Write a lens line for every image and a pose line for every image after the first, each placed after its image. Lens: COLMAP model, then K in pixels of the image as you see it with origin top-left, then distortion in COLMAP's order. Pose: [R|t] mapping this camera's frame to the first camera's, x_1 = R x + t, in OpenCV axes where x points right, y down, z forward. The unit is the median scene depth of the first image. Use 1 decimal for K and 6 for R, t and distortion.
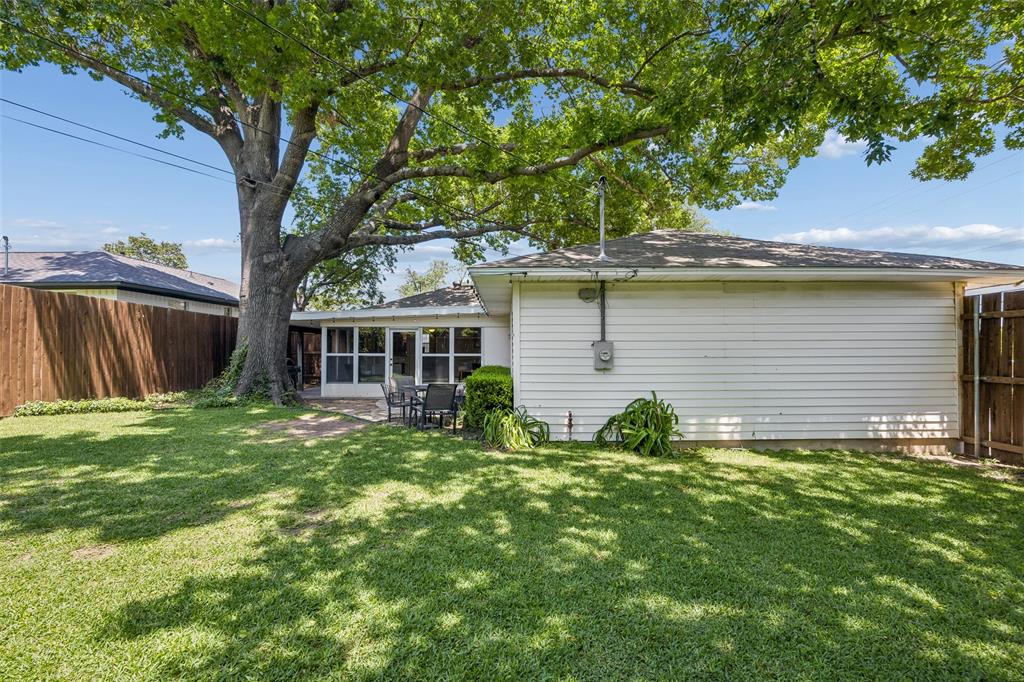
lens RADIAL K [[474.9, 0, 512.2], [0, 474.9, 345.2], [0, 0, 1]] dist [-0.005220, -0.000133]
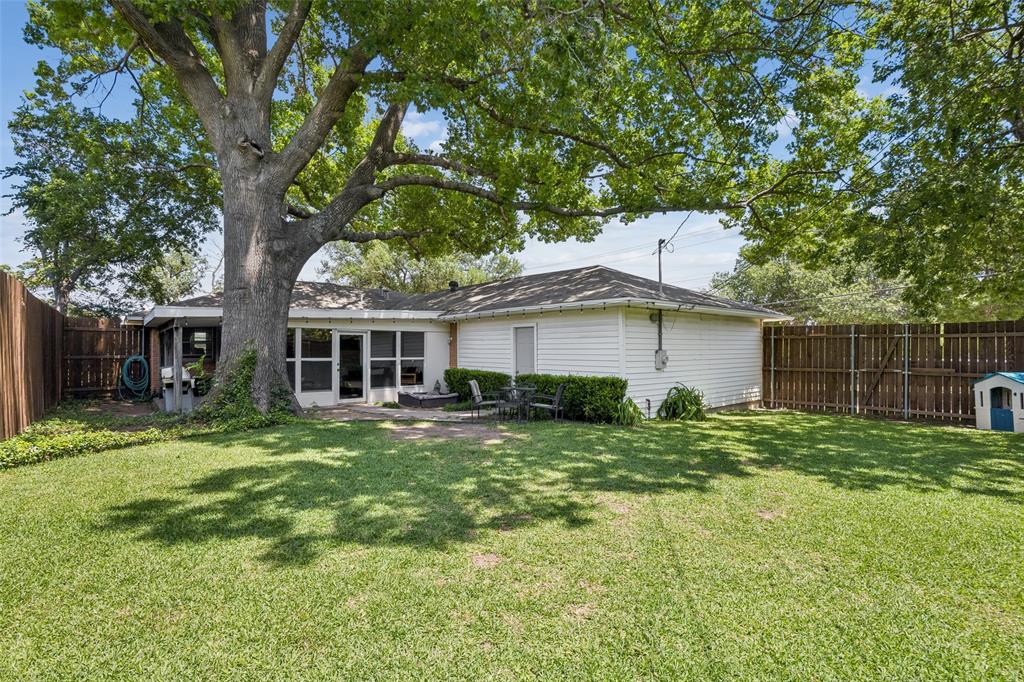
lens RADIAL K [[474.9, 0, 508.7], [0, 474.9, 347.1], [0, 0, 1]] dist [-0.005220, -0.000133]
pose [[0.770969, 0.004803, 0.636854, -1.110606], [-0.008745, 0.999957, 0.003044, -0.017375], [-0.636812, -0.007916, 0.770978, 0.154935]]
